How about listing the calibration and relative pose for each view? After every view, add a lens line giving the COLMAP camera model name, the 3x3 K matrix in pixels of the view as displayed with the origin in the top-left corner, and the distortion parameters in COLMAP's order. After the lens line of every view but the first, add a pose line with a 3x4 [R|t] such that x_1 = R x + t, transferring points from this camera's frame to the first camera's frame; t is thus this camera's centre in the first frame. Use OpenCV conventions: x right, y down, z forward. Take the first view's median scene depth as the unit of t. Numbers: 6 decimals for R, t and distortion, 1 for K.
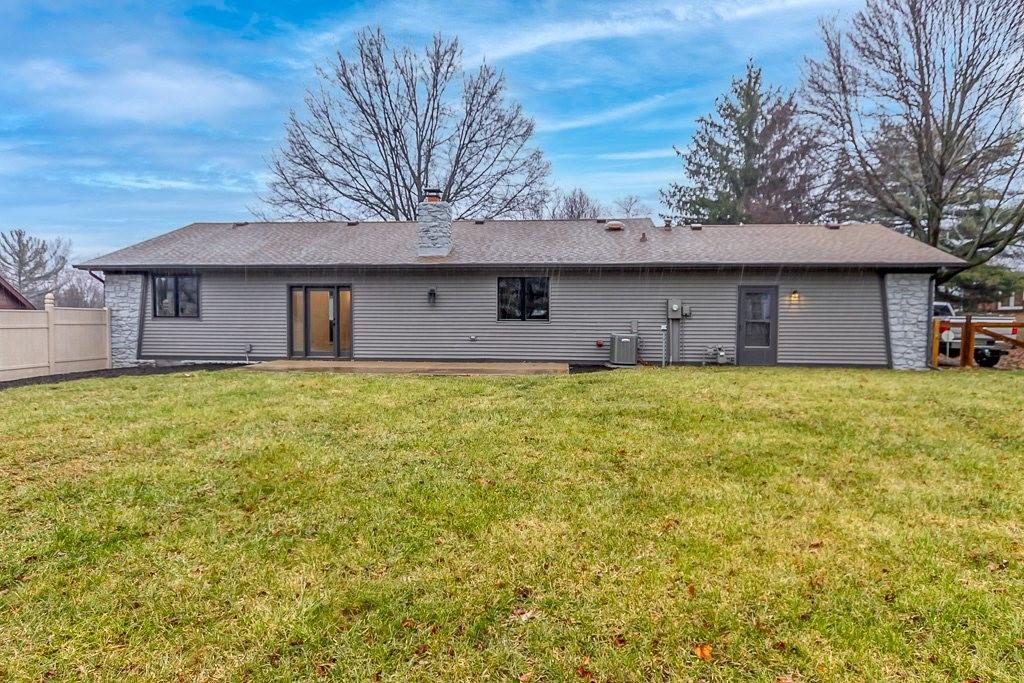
lens RADIAL K [[588.2, 0, 512.0], [0, 588.2, 341.5], [0, 0, 1]] dist [0.002716, 0.000591]
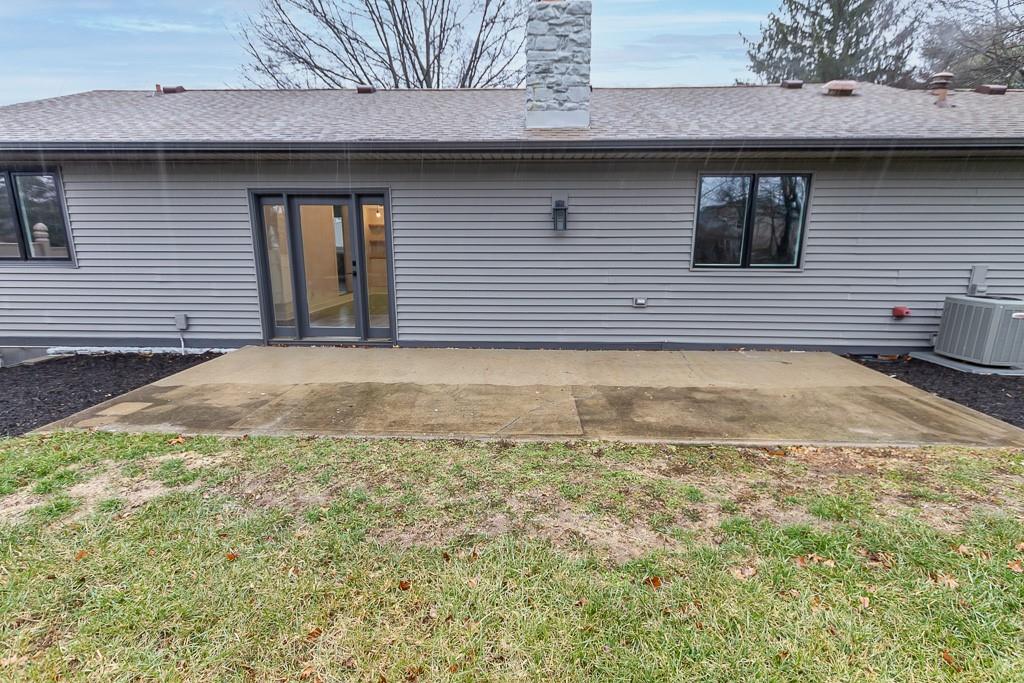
lens RADIAL K [[505.9, 0, 516.5], [0, 505.9, 337.8], [0, 0, 1]] dist [0.005897, -0.000037]
pose [[0.998700, -0.013665, 0.049114, -0.186776], [0.004962, 0.984888, 0.173119, -0.049025], [-0.050738, -0.172650, 0.983676, 0.562199]]
